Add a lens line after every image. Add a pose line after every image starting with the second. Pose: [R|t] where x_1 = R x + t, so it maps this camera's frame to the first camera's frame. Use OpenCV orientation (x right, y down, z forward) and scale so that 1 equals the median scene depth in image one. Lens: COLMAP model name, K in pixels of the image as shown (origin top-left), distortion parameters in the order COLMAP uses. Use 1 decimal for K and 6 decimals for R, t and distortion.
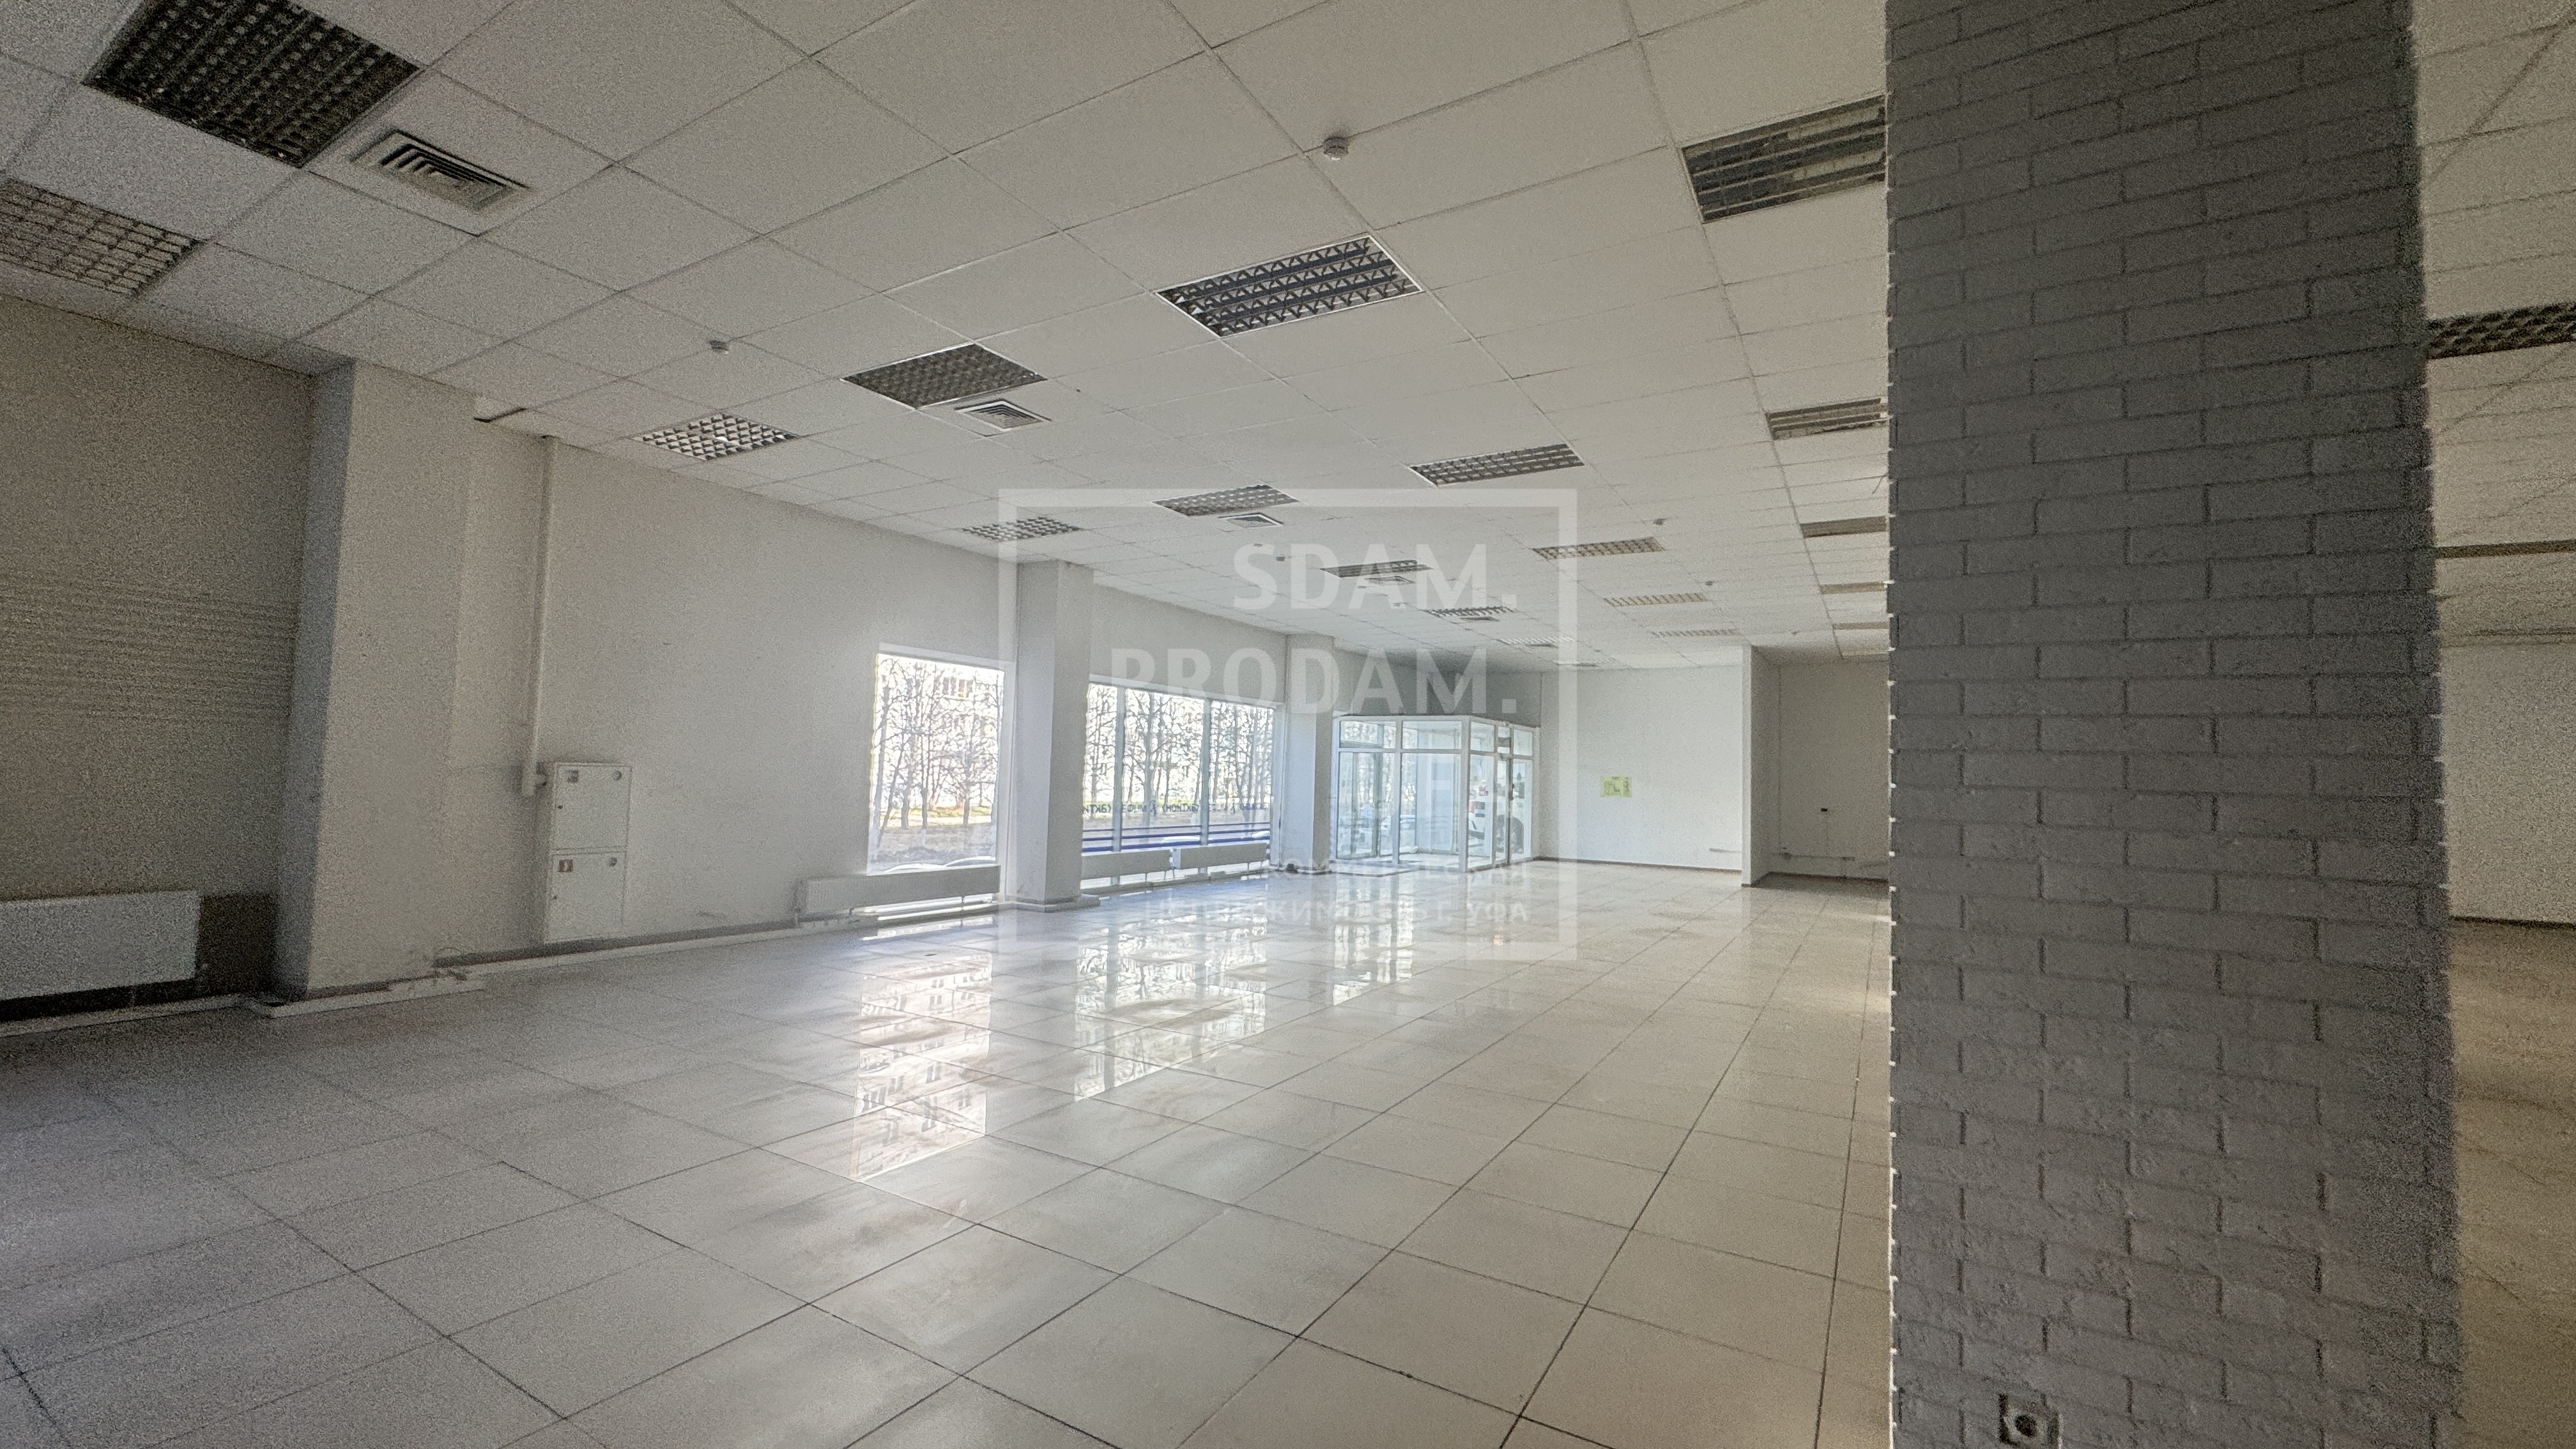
lens RADIAL K [[1018.1, 0, 1284.8], [0, 1018.1, 724.2], [0, 0, 1]] dist [-0.004185, 0.000113]
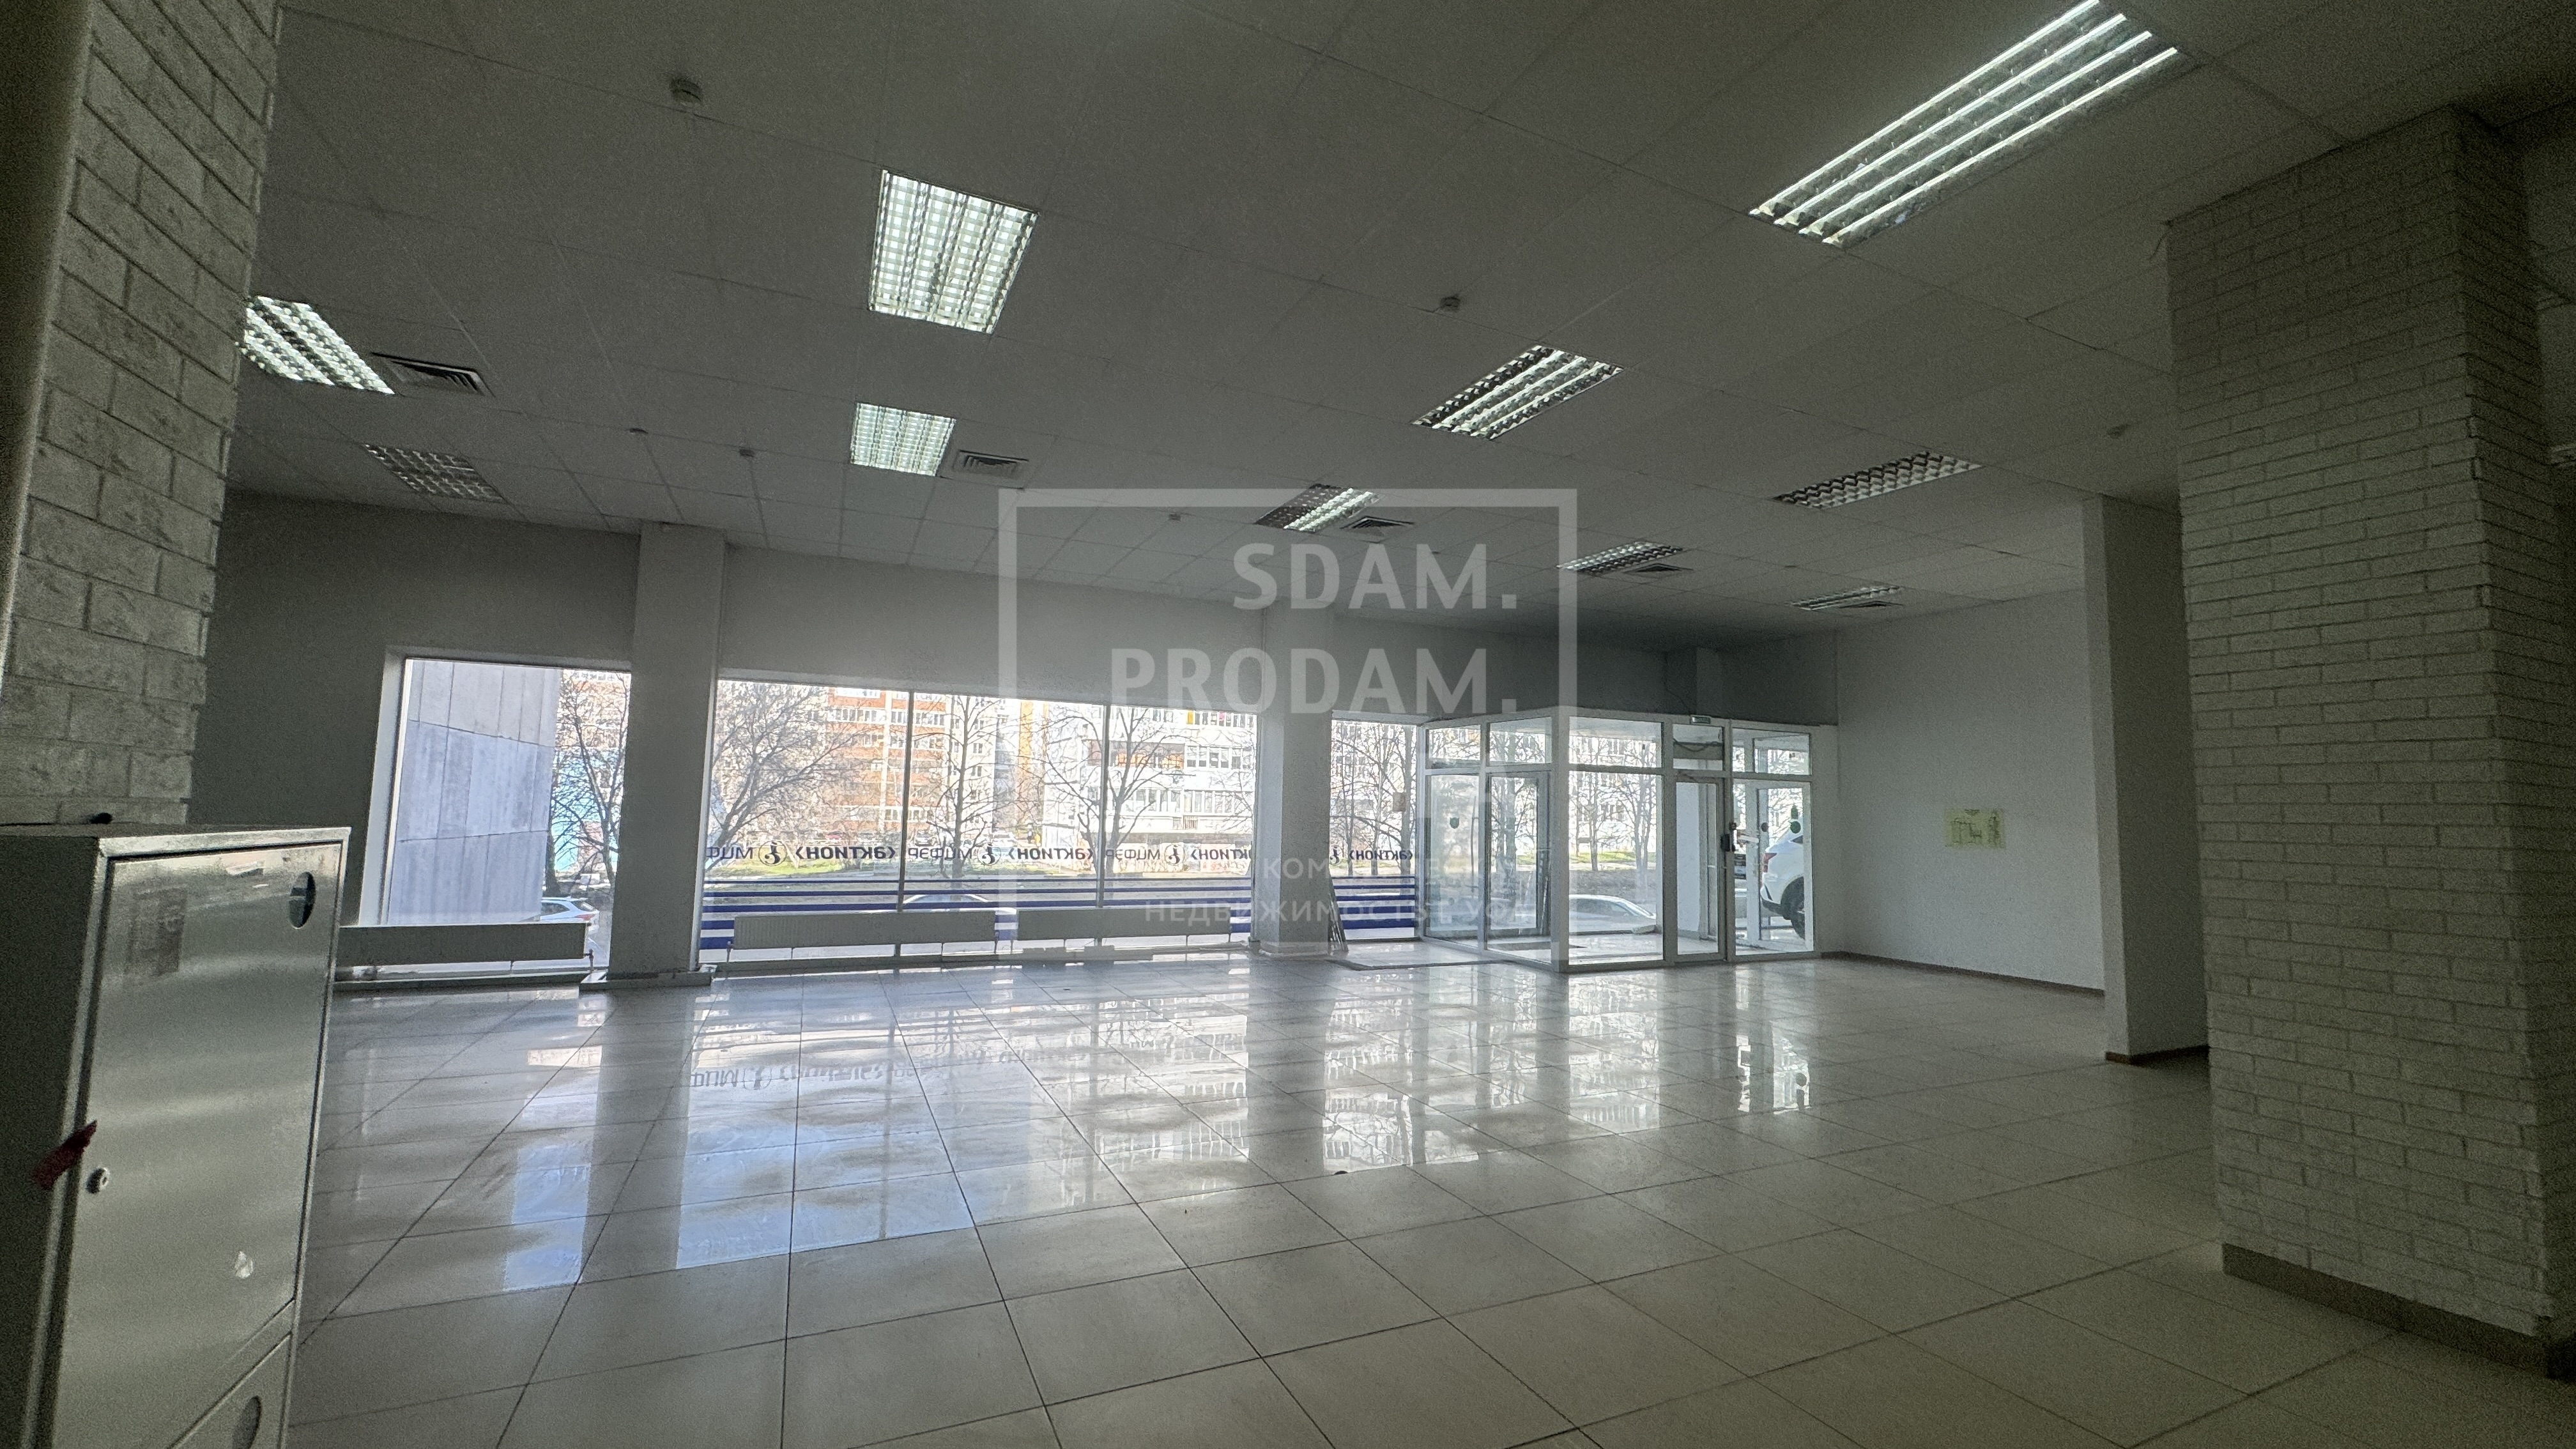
lens RADIAL K [[1018.1, 0, 1299.9], [0, 1018.1, 716.5], [0, 0, 1]] dist [-0.004185, 0.000113]
pose [[0.829871, -0.058438, -0.554886, 0.503198], [0.029895, 0.997729, -0.060366, 0.037484], [0.557153, 0.033508, 0.829733, 0.545962]]
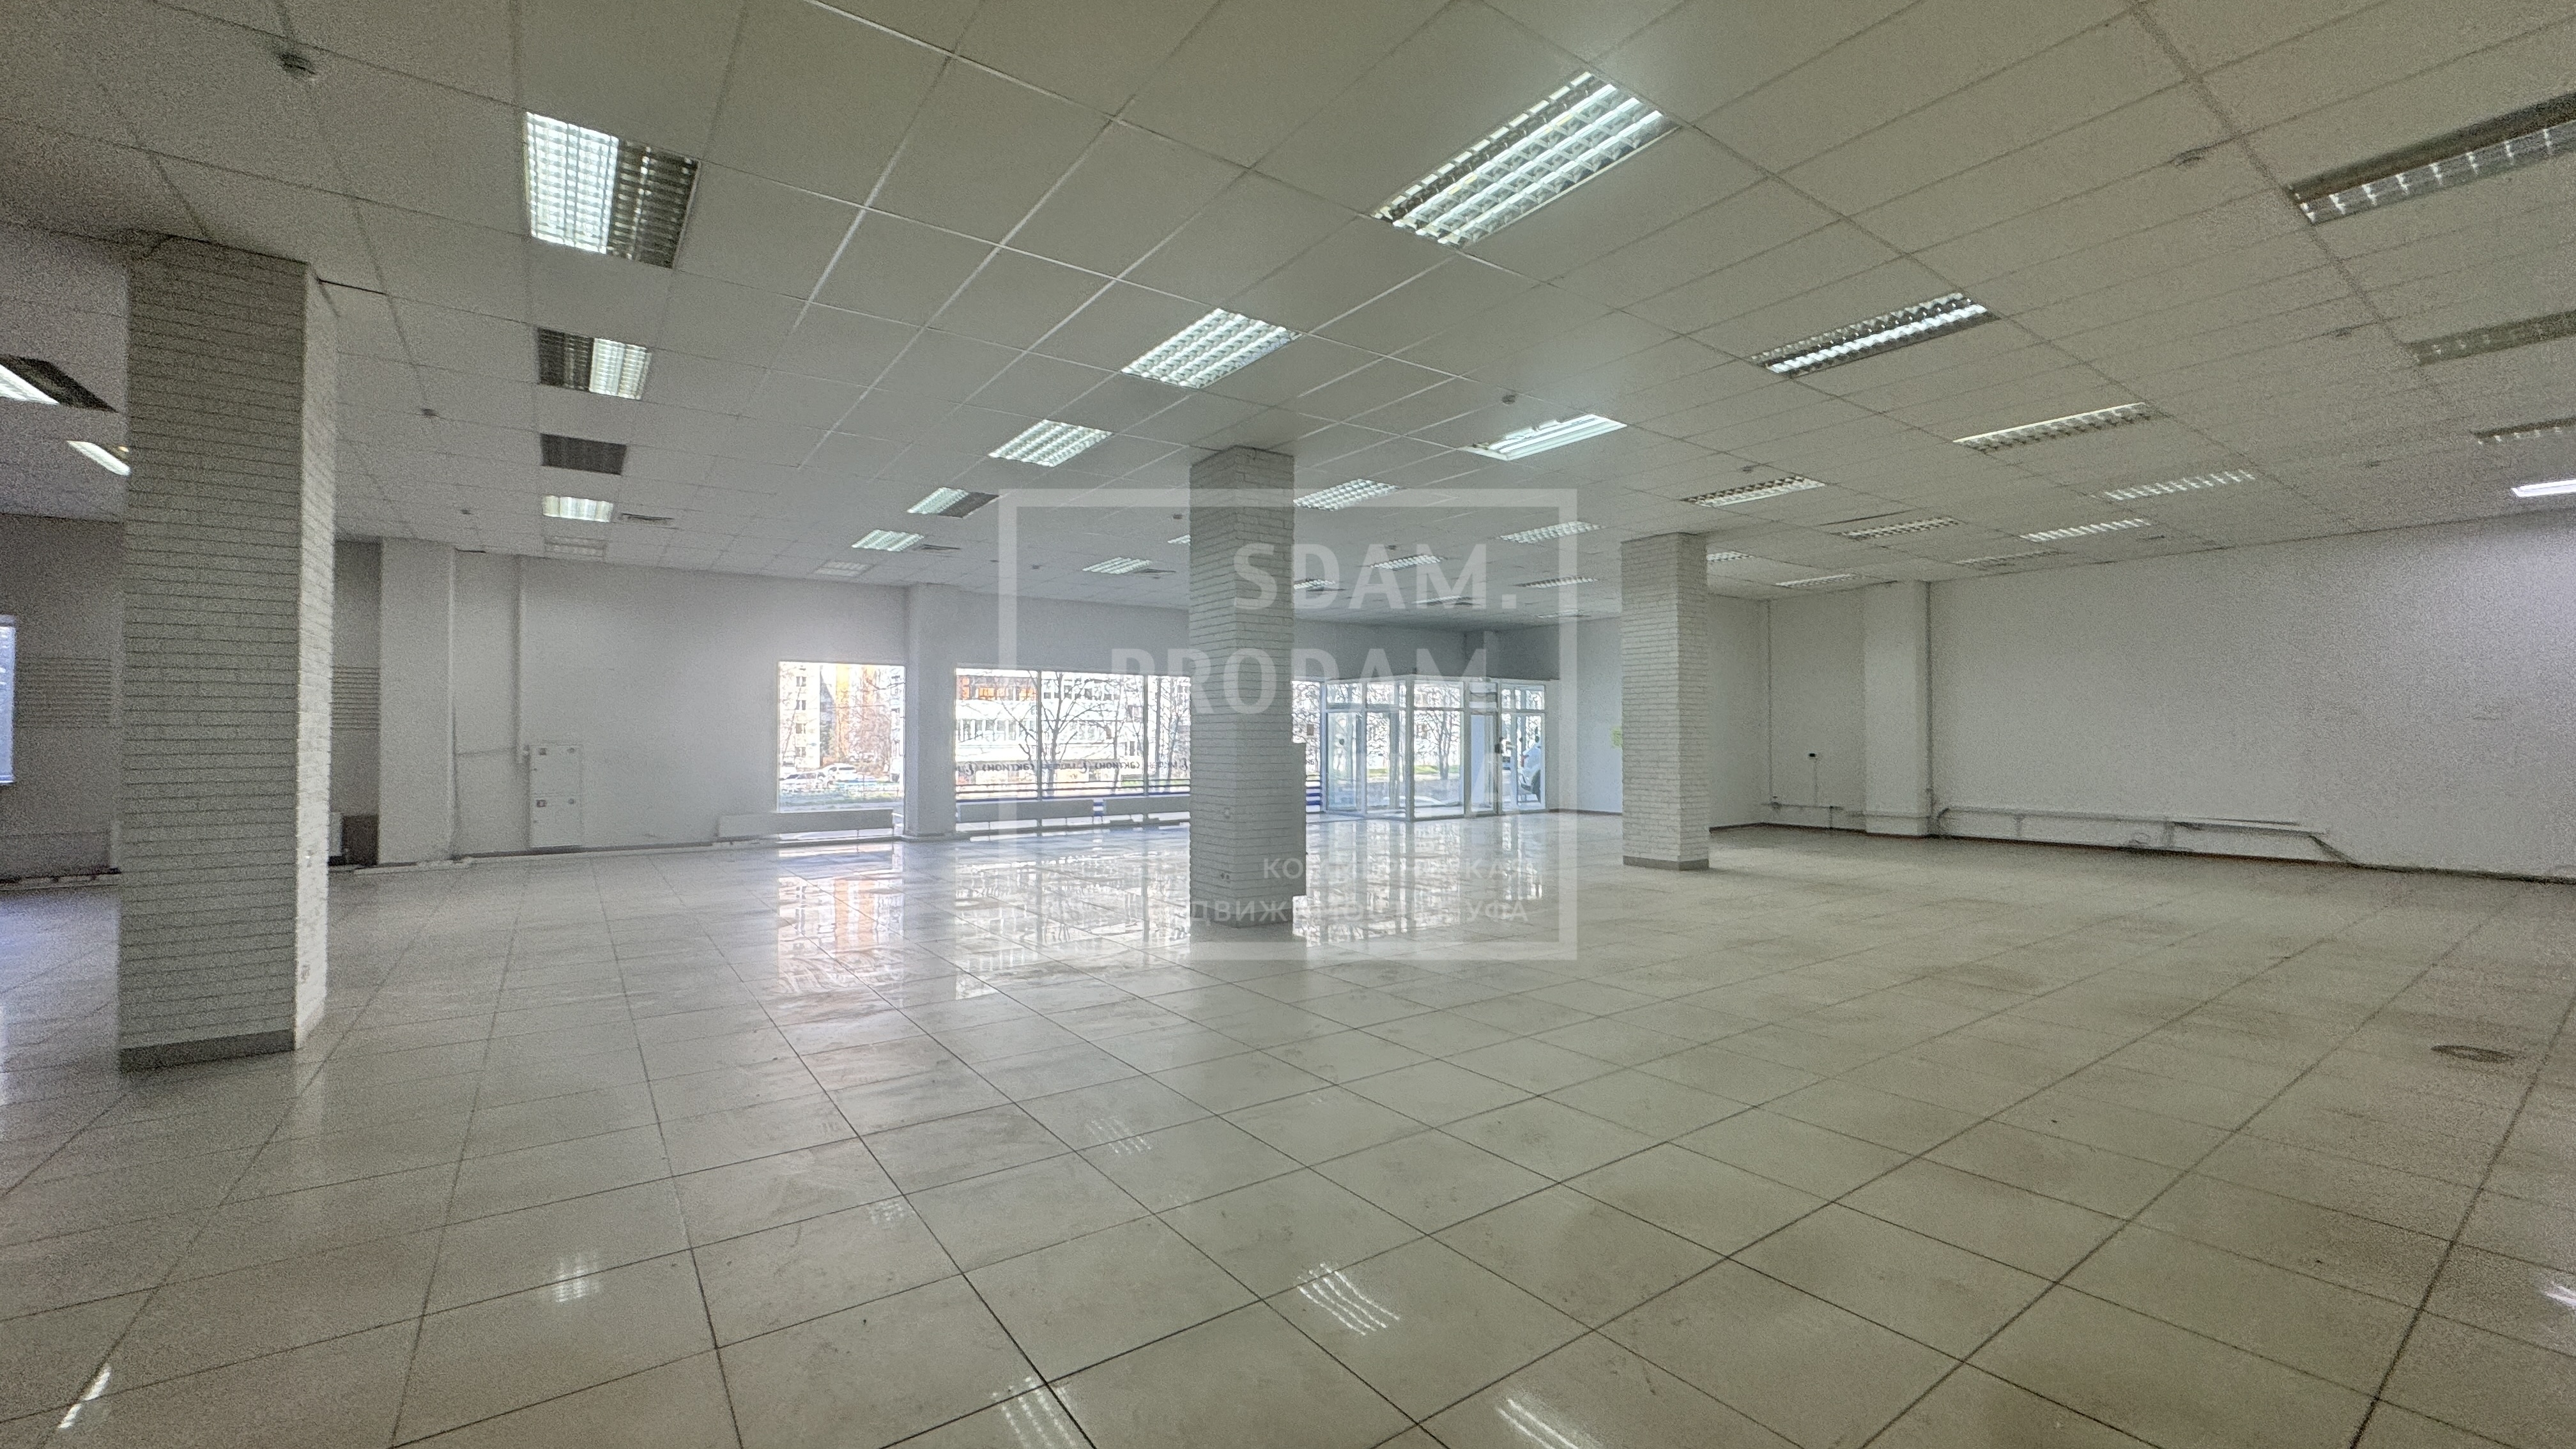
lens RADIAL K [[1018.1, 0, 1290.5], [0, 1018.1, 722.3], [0, 0, 1]] dist [-0.004185, 0.000113]
pose [[0.917053, -0.032716, -0.397422, 0.637204], [0.047066, 0.998543, 0.026405, 0.009058], [0.395979, -0.042920, 0.917256, -0.039800]]
